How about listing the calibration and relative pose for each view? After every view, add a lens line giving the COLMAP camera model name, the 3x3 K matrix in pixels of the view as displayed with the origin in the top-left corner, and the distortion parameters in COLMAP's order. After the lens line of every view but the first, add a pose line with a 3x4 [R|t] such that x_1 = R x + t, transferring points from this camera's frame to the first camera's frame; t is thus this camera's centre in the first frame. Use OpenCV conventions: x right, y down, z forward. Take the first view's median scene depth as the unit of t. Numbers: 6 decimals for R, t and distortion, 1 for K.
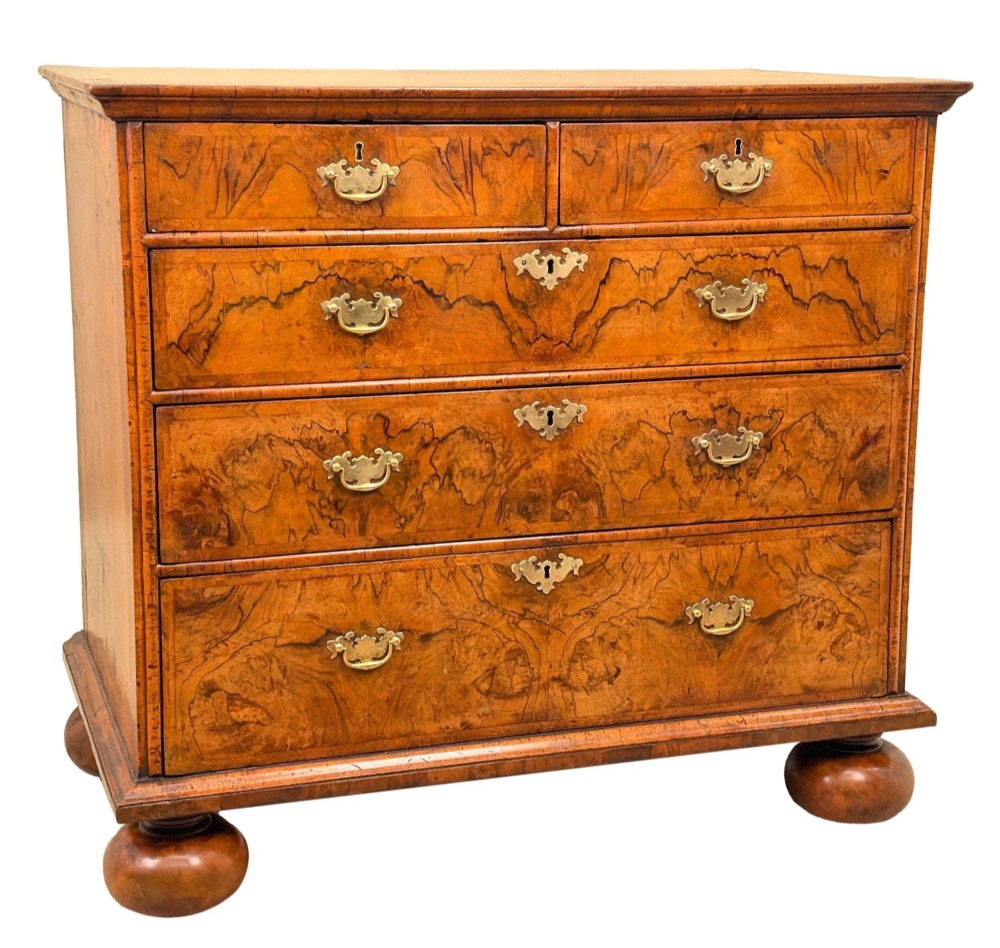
lens RADIAL K [[1904.0, 0, 524.5], [0, 1904.0, 454.3], [0, 0, 1]] dist [0.226558, 0.000000]
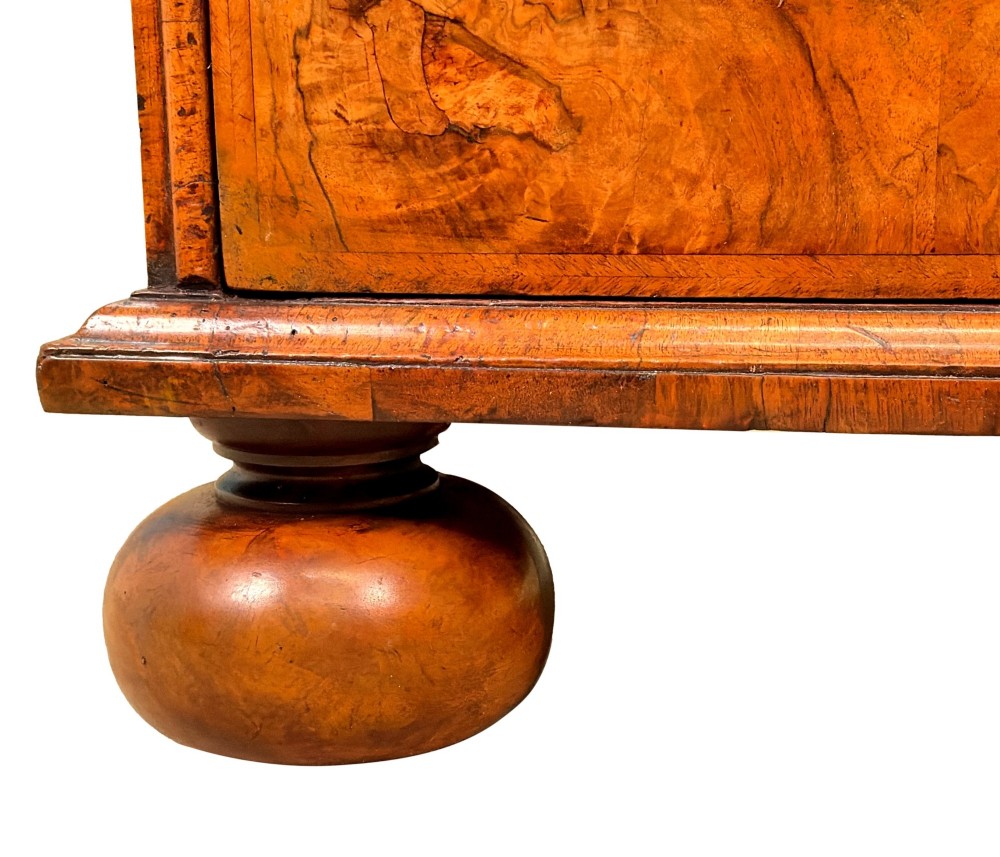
lens RADIAL K [[2083.0, 0, 508.6], [0, 2083.0, 435.1], [0, 0, 1]] dist [0.275724, 0.000000]
pose [[0.872897, 0.085171, -0.480414, 0.009900], [-0.082465, 0.996234, 0.026783, 0.174421], [0.480886, 0.016239, 0.876633, 0.726279]]
